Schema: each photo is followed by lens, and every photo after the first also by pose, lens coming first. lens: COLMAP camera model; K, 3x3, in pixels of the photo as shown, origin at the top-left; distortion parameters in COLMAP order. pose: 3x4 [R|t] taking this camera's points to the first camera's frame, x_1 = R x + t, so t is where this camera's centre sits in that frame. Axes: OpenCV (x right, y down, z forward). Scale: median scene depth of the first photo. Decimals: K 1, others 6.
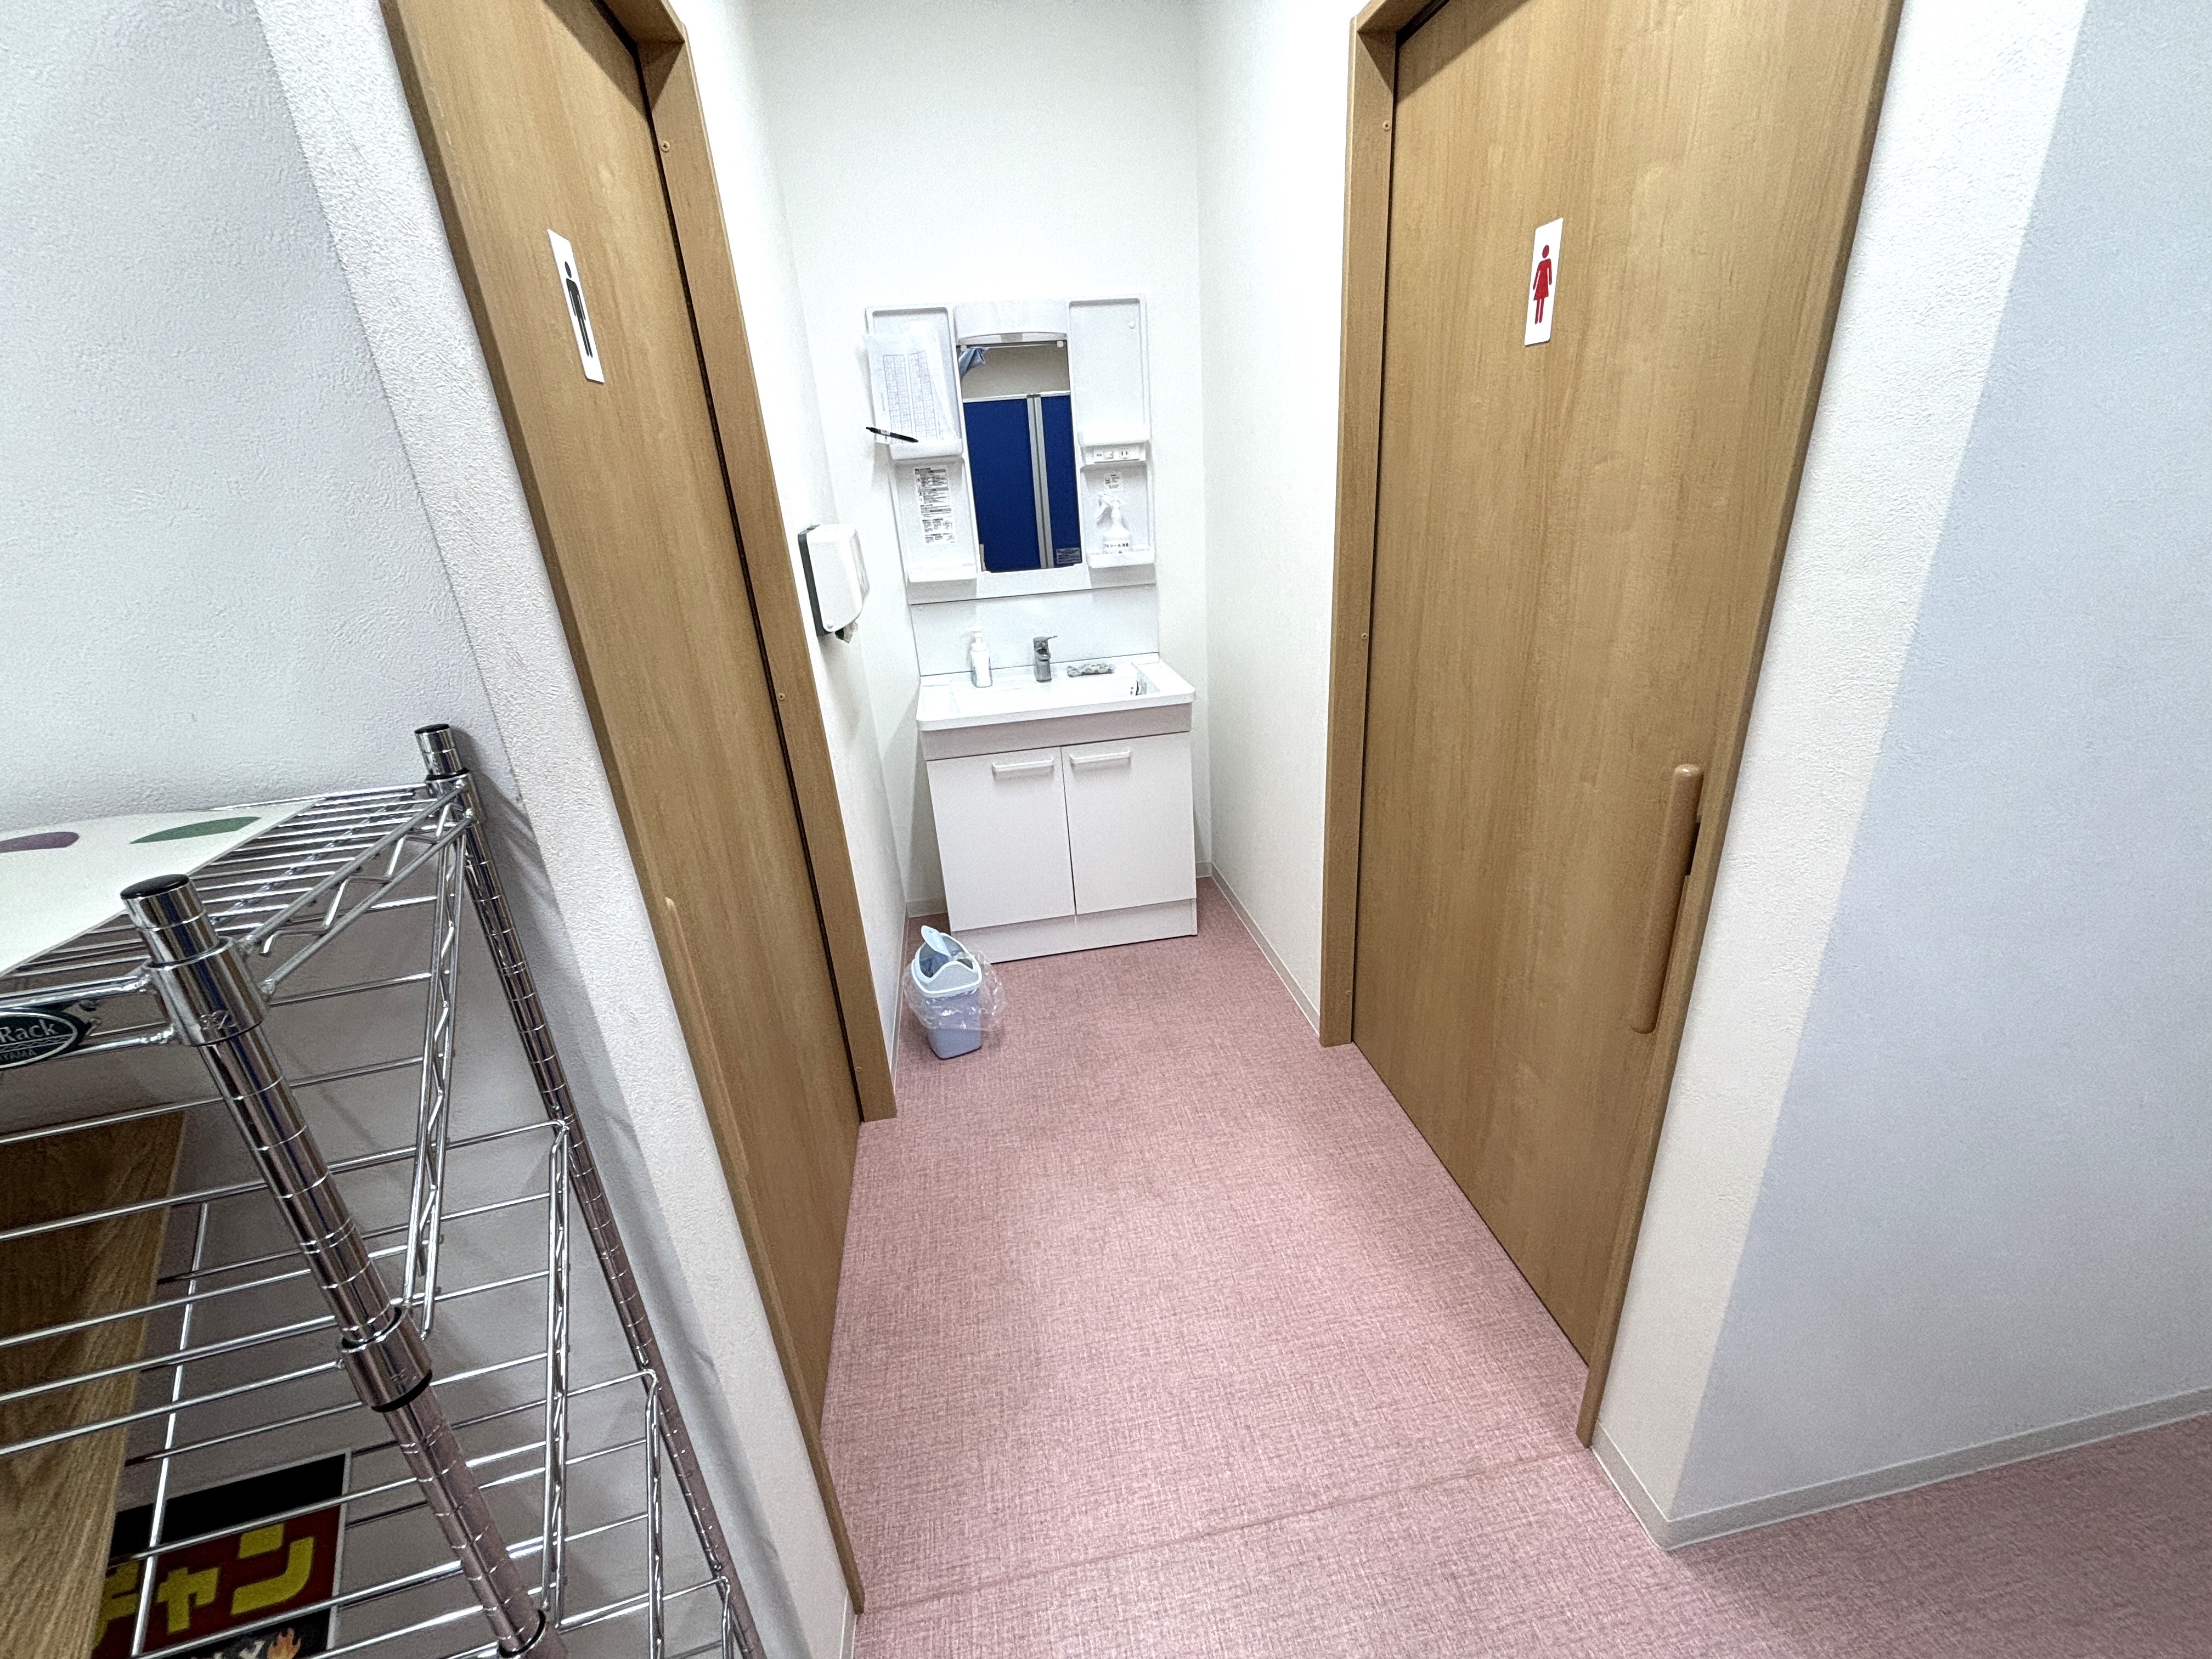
lens RADIAL K [[885.4, 0, 1107.6], [0, 885.4, 824.3], [0, 0, 1]] dist [0.002439, 0.000025]
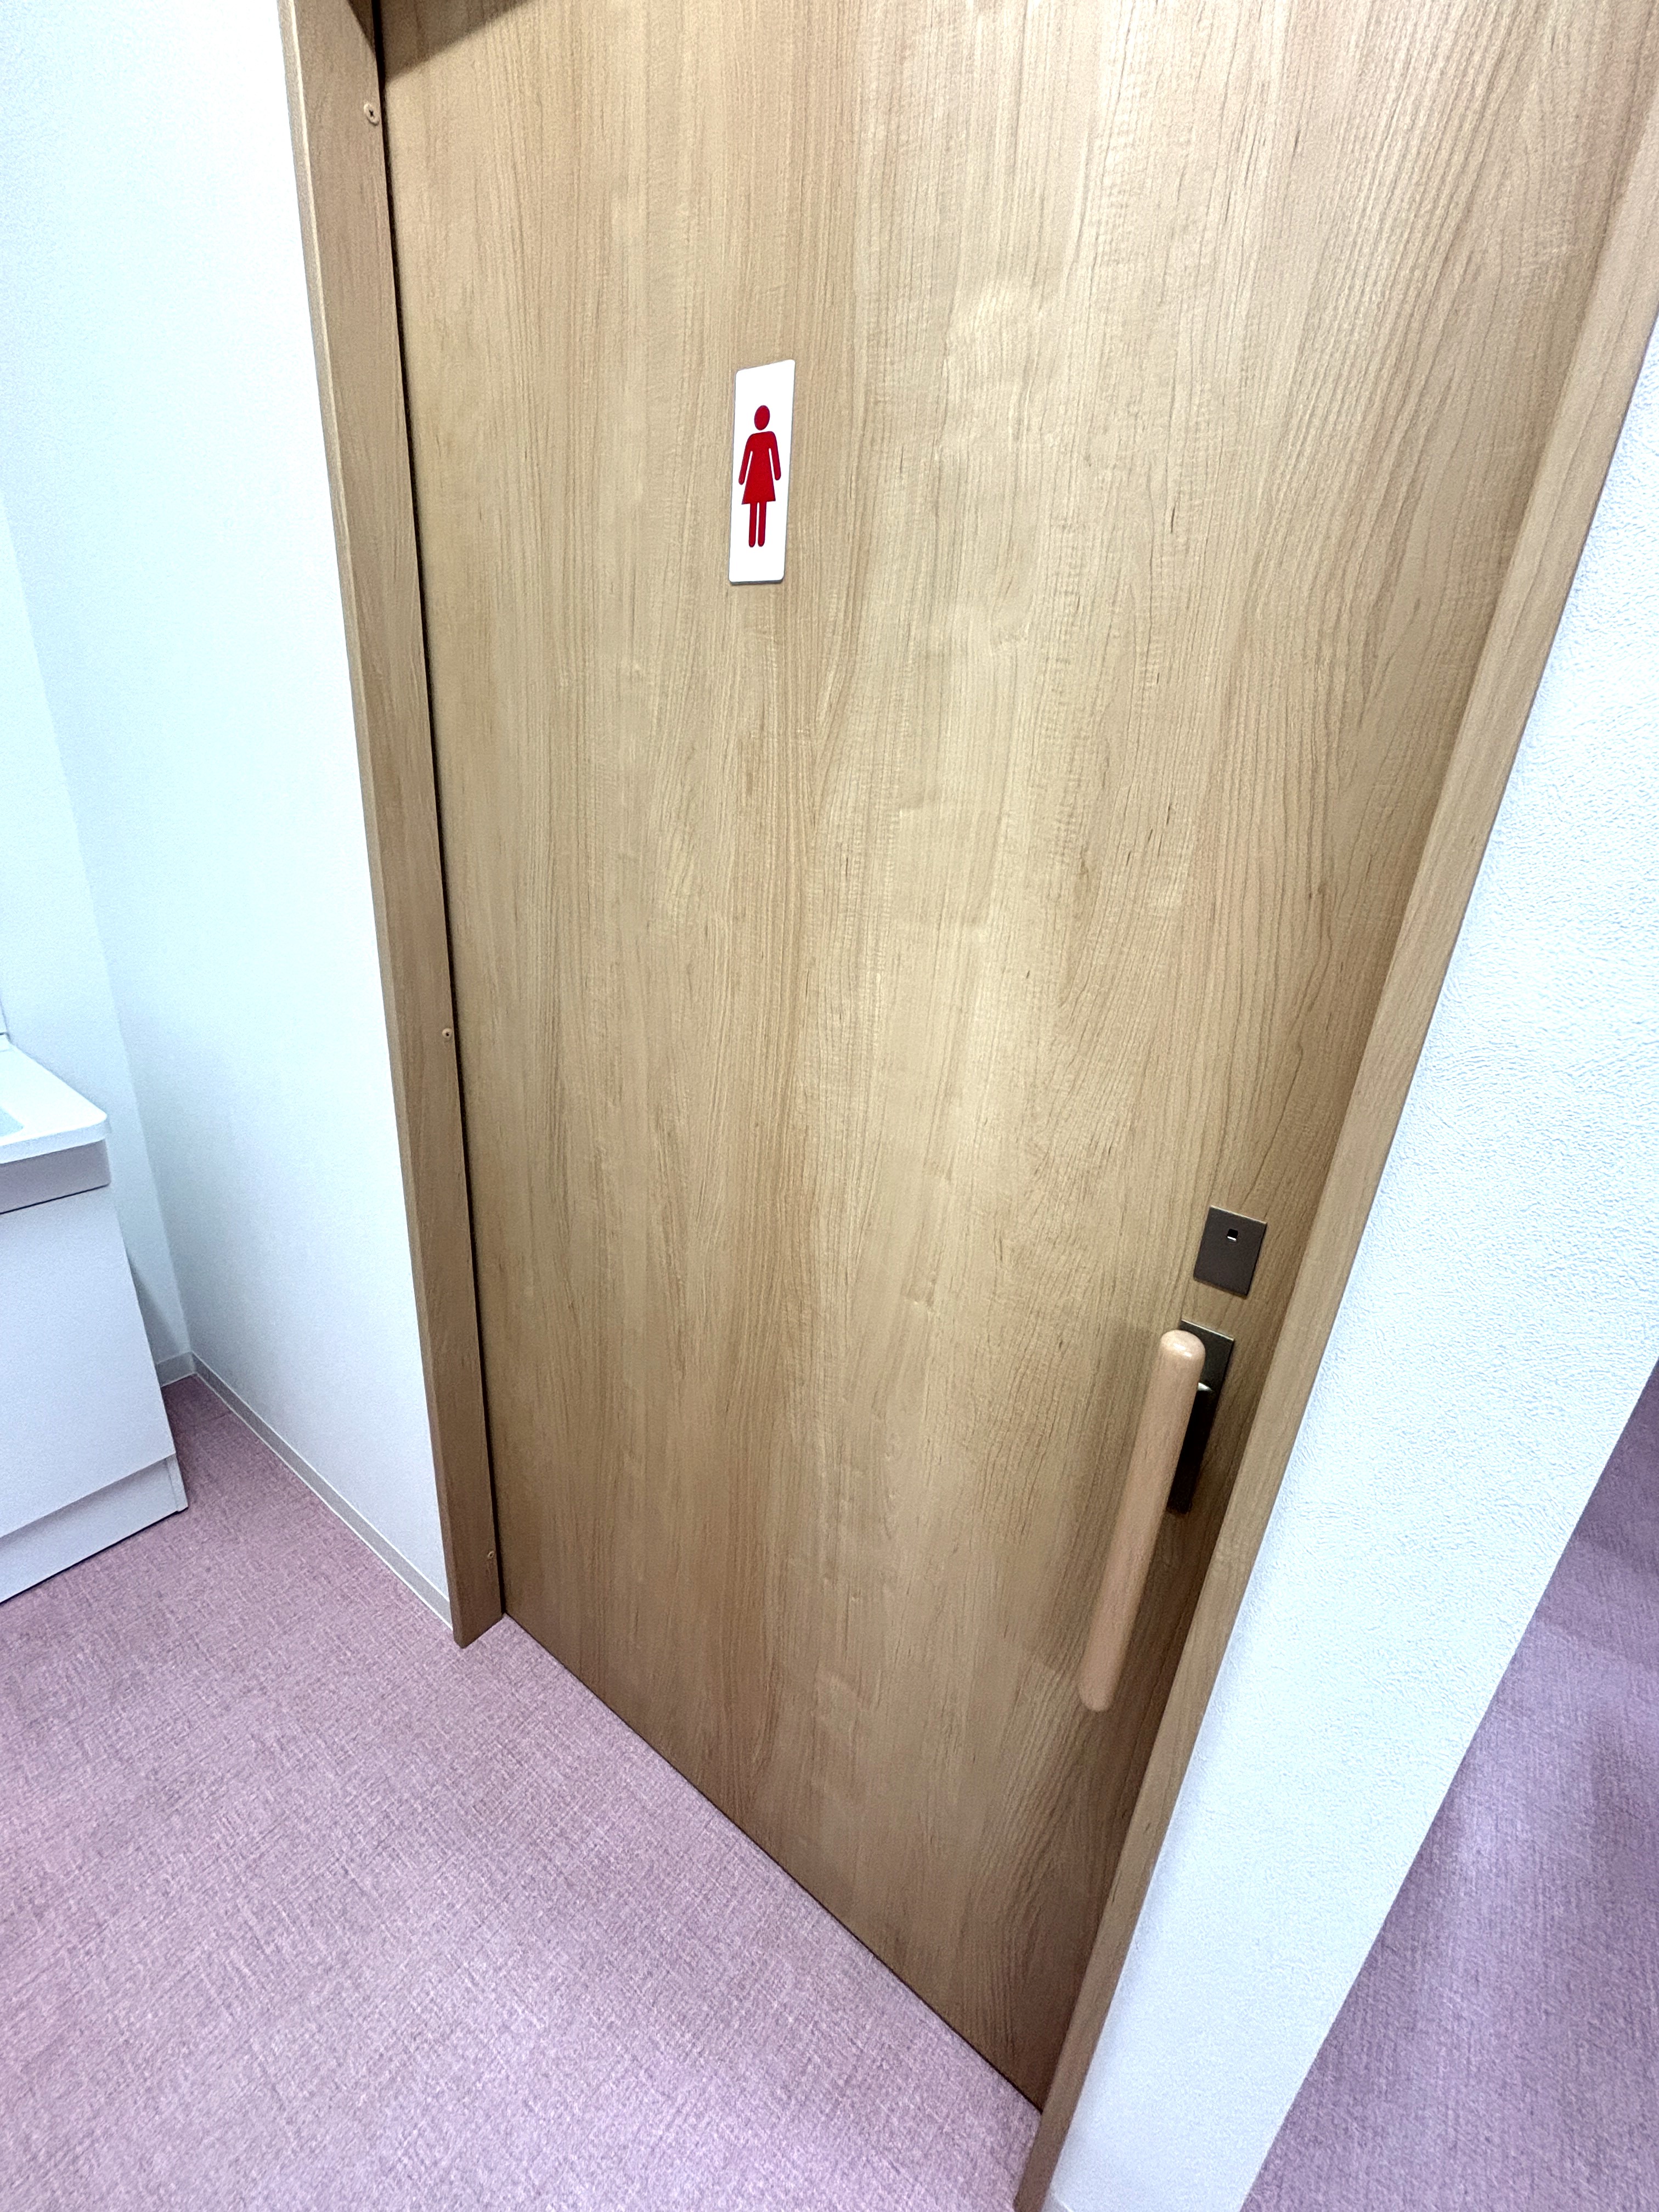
lens RADIAL K [[885.4, 0, 829.5], [0, 885.4, 1106.0], [0, 0, 1]] dist [0.002439, 0.000025]
pose [[0.710077, -0.137720, 0.690525, 0.069494], [0.148626, 0.987905, 0.044196, -0.210355], [-0.688260, 0.071247, 0.721957, 0.536492]]
